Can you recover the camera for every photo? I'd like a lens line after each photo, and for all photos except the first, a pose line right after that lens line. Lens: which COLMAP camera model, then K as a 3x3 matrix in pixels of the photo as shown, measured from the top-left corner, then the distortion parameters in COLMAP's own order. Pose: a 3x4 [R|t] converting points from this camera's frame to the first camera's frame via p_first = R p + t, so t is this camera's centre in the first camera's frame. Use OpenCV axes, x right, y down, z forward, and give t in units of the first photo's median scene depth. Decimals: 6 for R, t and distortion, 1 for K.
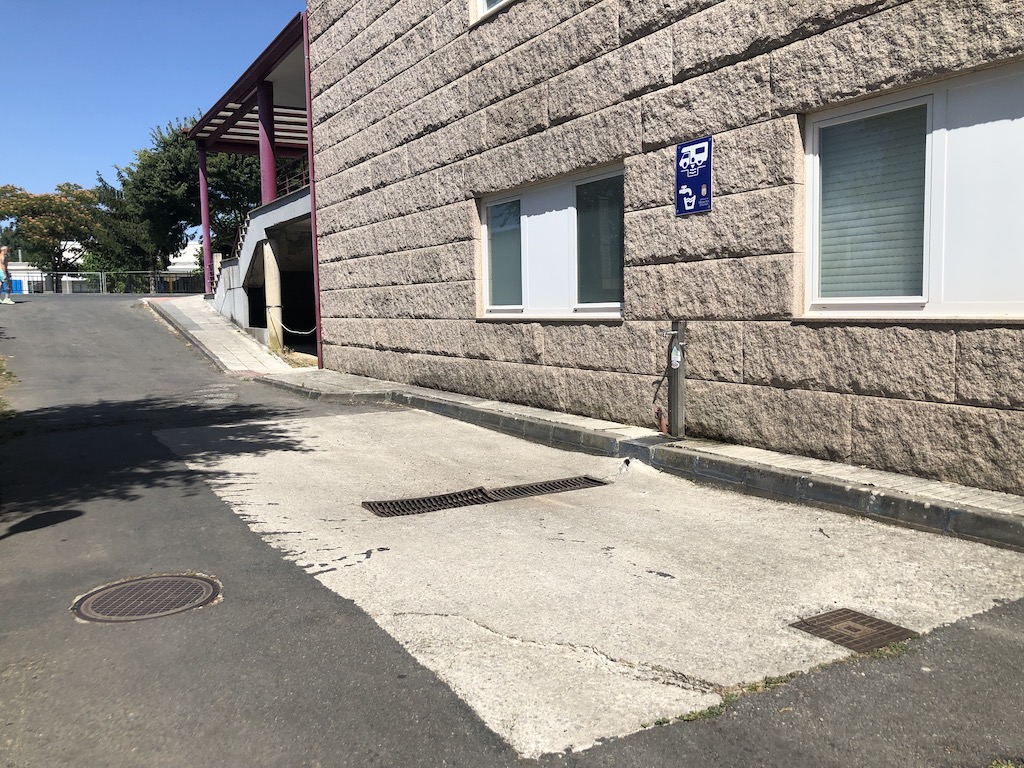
lens RADIAL K [[856.3, 0, 512.5], [0, 856.3, 378.5], [0, 0, 1]] dist [-0.137242, 0.026768]
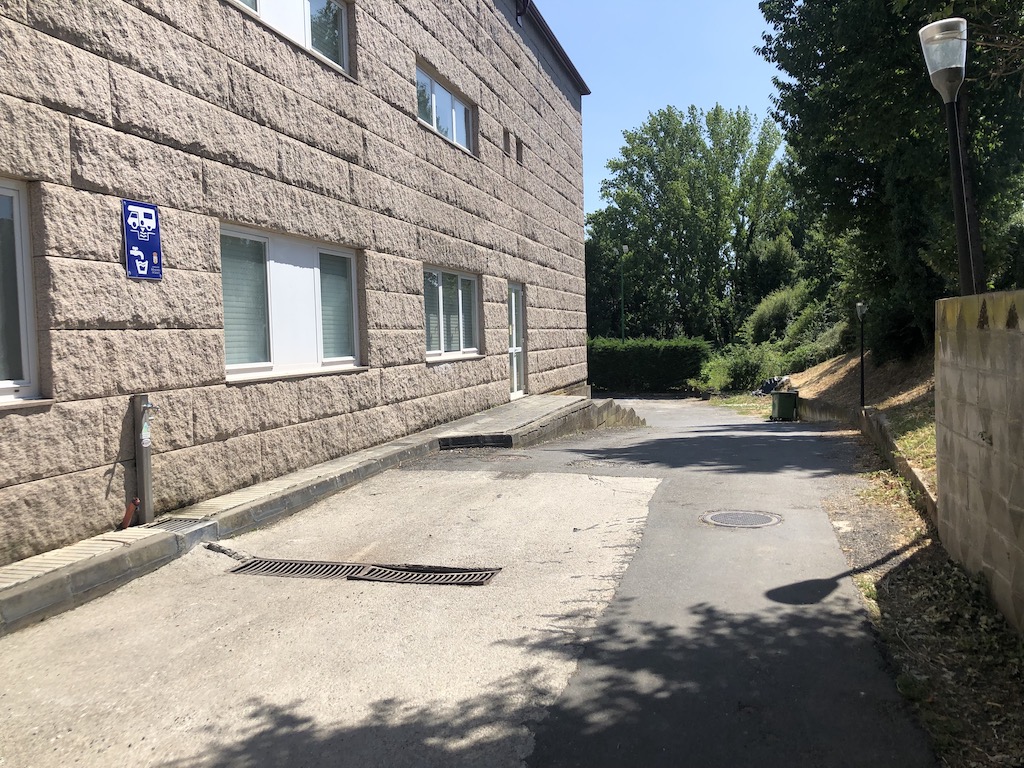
lens RADIAL K [[856.3, 0, 513.5], [0, 856.3, 387.5], [0, 0, 1]] dist [-0.137242, 0.026768]
pose [[-0.732702, 0.019501, 0.680271, -0.718385], [0.117891, 0.988114, 0.098651, -0.118595], [-0.670261, 0.152479, -0.726292, 1.419320]]
